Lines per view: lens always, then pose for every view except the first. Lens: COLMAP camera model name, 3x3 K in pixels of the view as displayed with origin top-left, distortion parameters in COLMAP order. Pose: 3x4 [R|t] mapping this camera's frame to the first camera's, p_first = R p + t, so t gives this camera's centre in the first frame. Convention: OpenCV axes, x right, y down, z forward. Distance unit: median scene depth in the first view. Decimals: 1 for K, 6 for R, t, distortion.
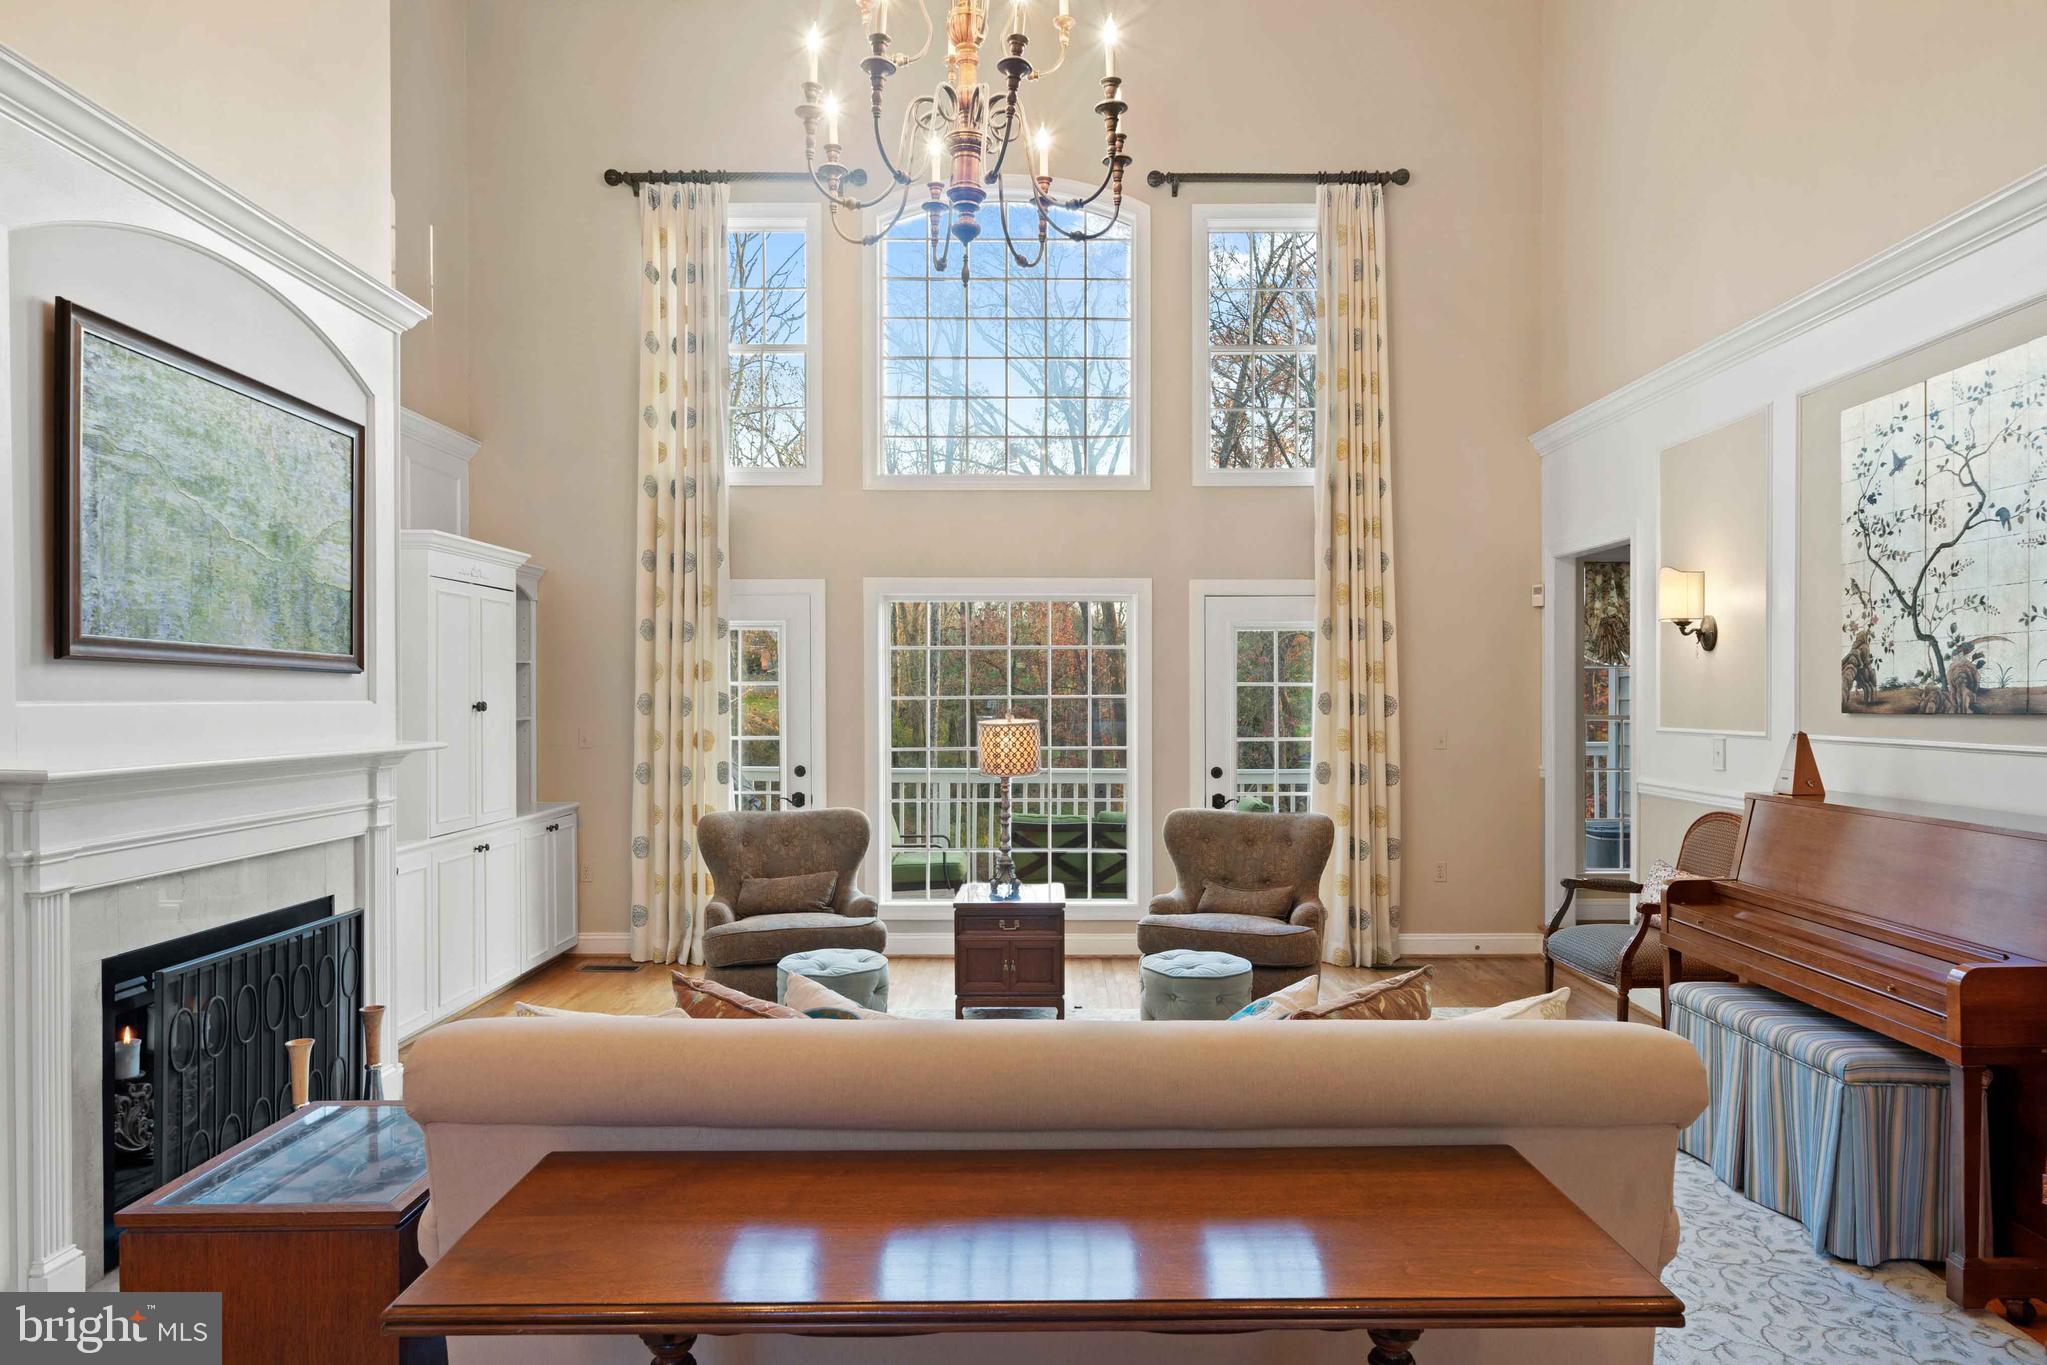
lens RADIAL K [[1205.4, 0, 1028.5], [0, 1205.4, 708.1], [0, 0, 1]] dist [0.003112, -0.000168]
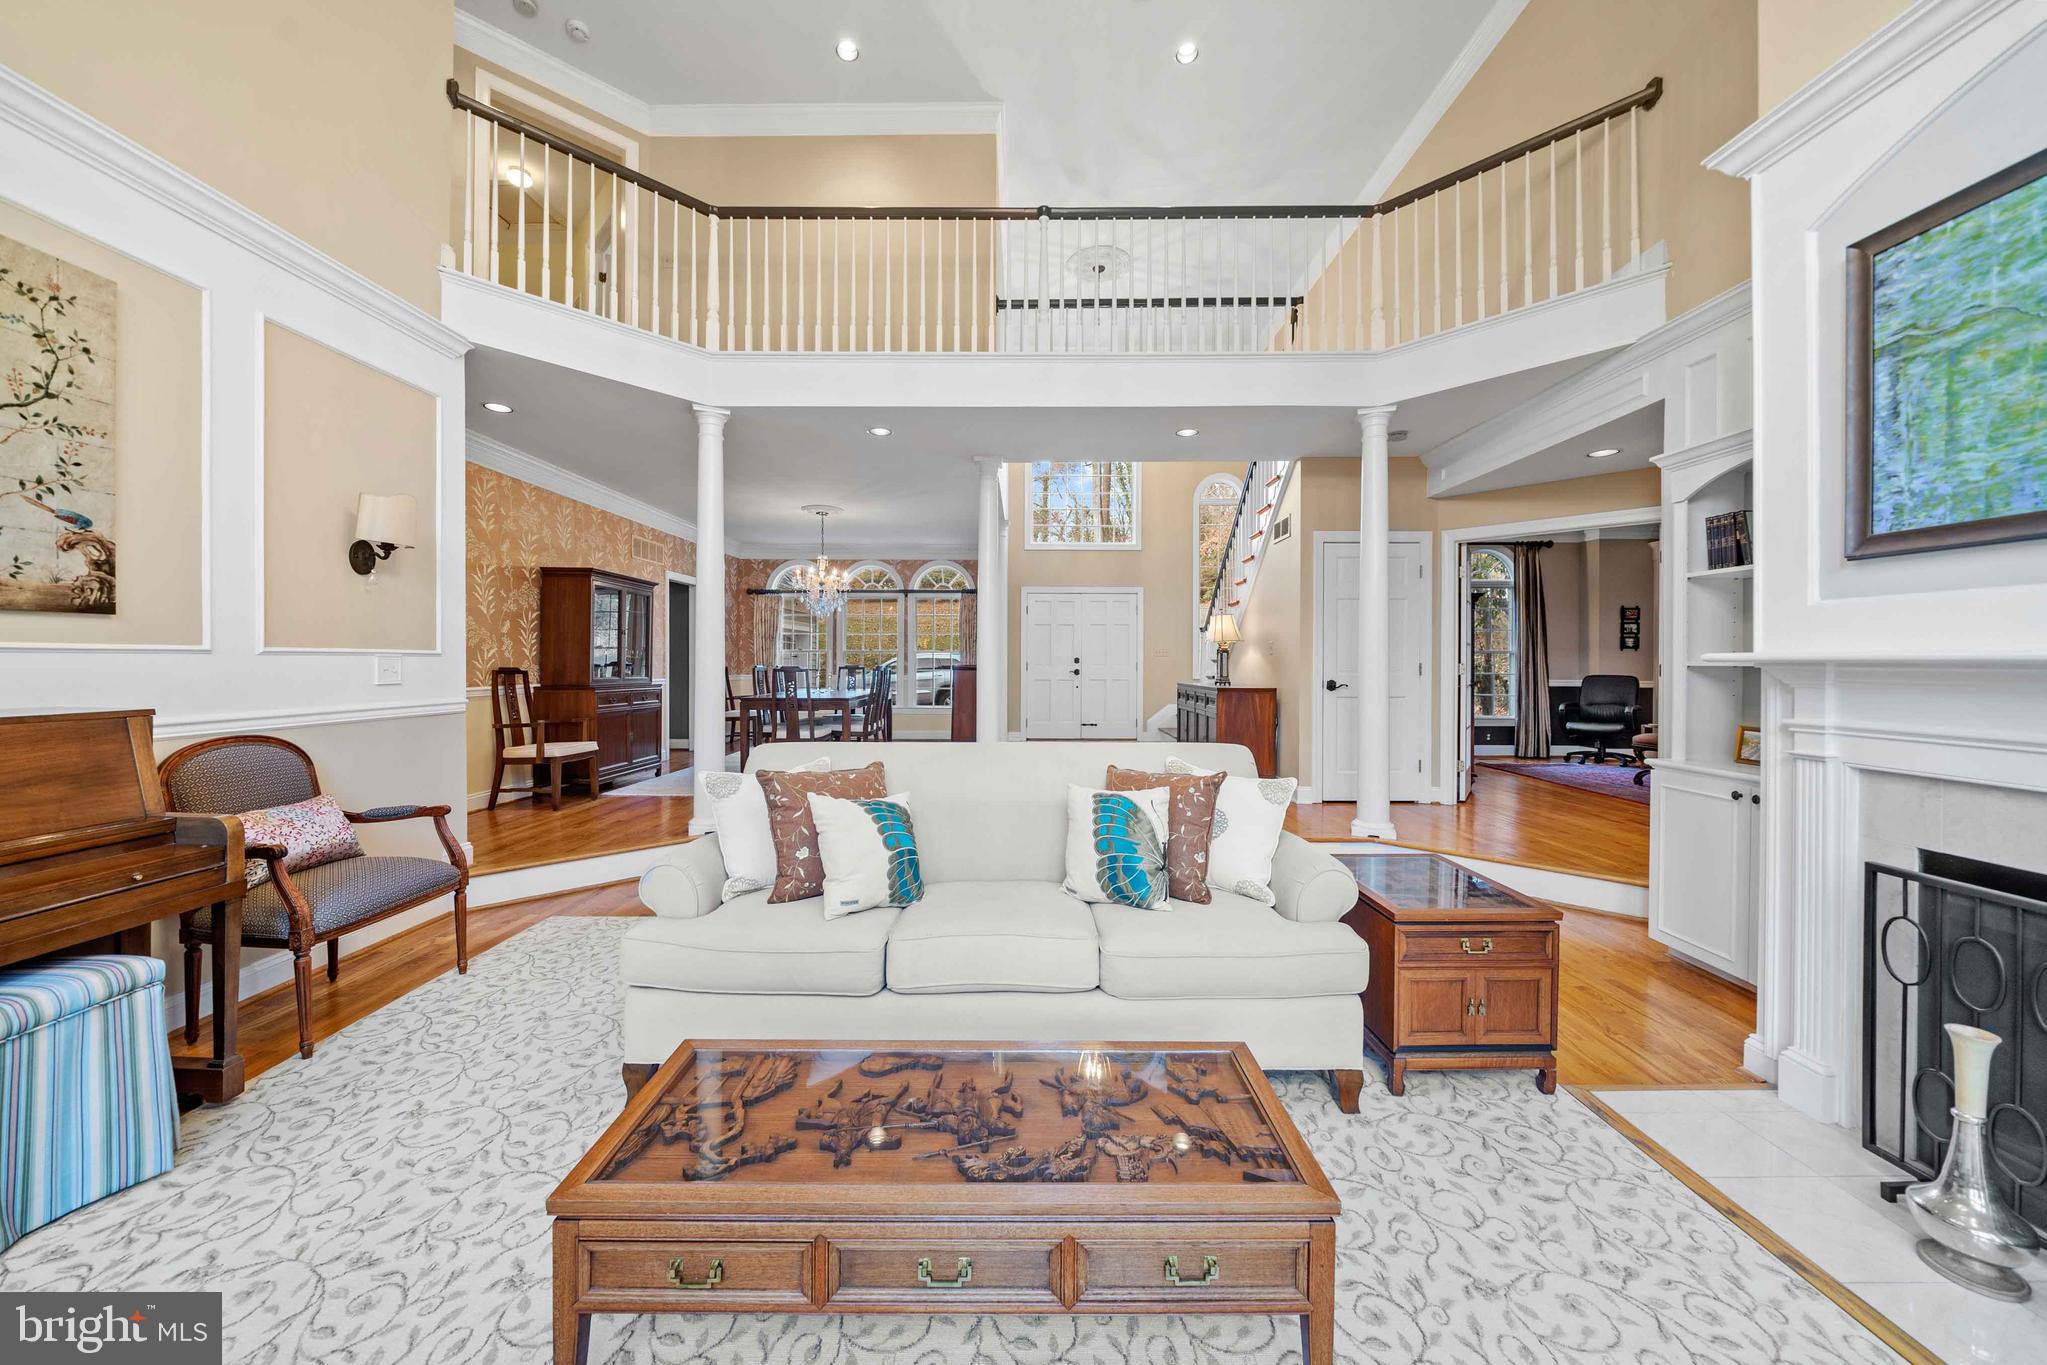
lens RADIAL K [[724.5, 0, 1018.4], [0, 724.5, 661.3], [0, 0, 1]] dist [-0.006655, -0.000316]
pose [[-0.999996, -0.001972, 0.002122, -0.006118], [-0.001959, 0.999980, 0.006070, 0.025444], [-0.002134, 0.006065, -0.999979, 0.819818]]
